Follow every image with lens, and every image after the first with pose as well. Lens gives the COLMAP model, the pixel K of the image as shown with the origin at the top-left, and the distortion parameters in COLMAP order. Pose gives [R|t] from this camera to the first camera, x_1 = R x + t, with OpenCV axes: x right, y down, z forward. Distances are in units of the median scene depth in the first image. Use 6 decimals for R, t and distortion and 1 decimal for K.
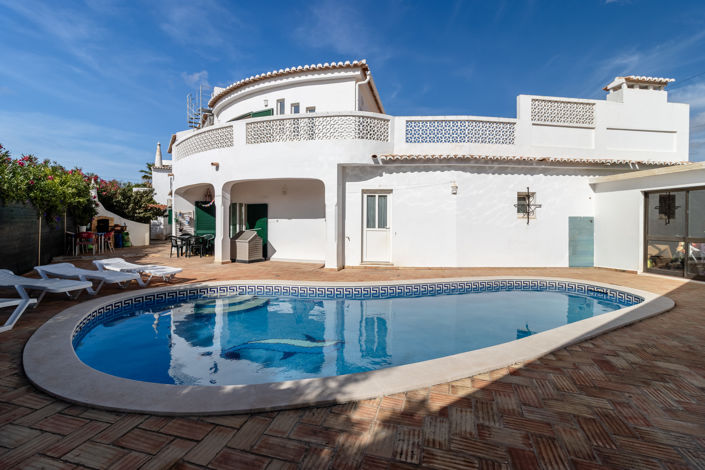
lens RADIAL K [[326.2, 0, 350.4], [0, 326.2, 222.5], [0, 0, 1]] dist [0.002538, 0.000560]
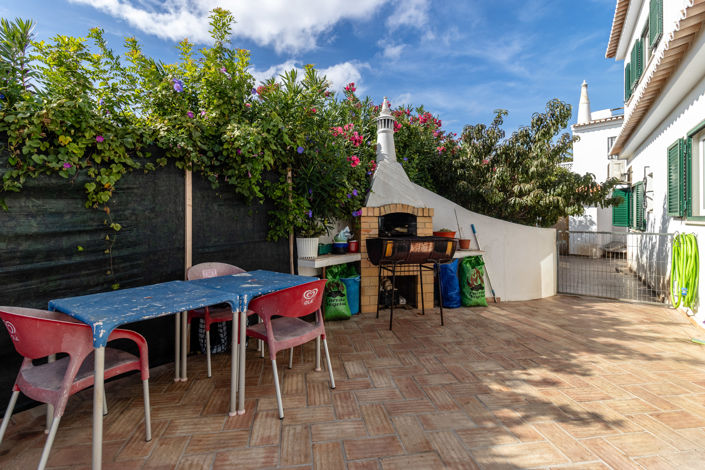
lens RADIAL K [[326.2, 0, 350.4], [0, 326.2, 222.5], [0, 0, 1]] dist [0.002538, 0.000560]
pose [[0.404865, 0.001813, -0.914375, -0.421032], [0.006246, 0.999969, 0.004748, -0.003306], [0.914355, -0.007633, 0.404841, 0.714036]]
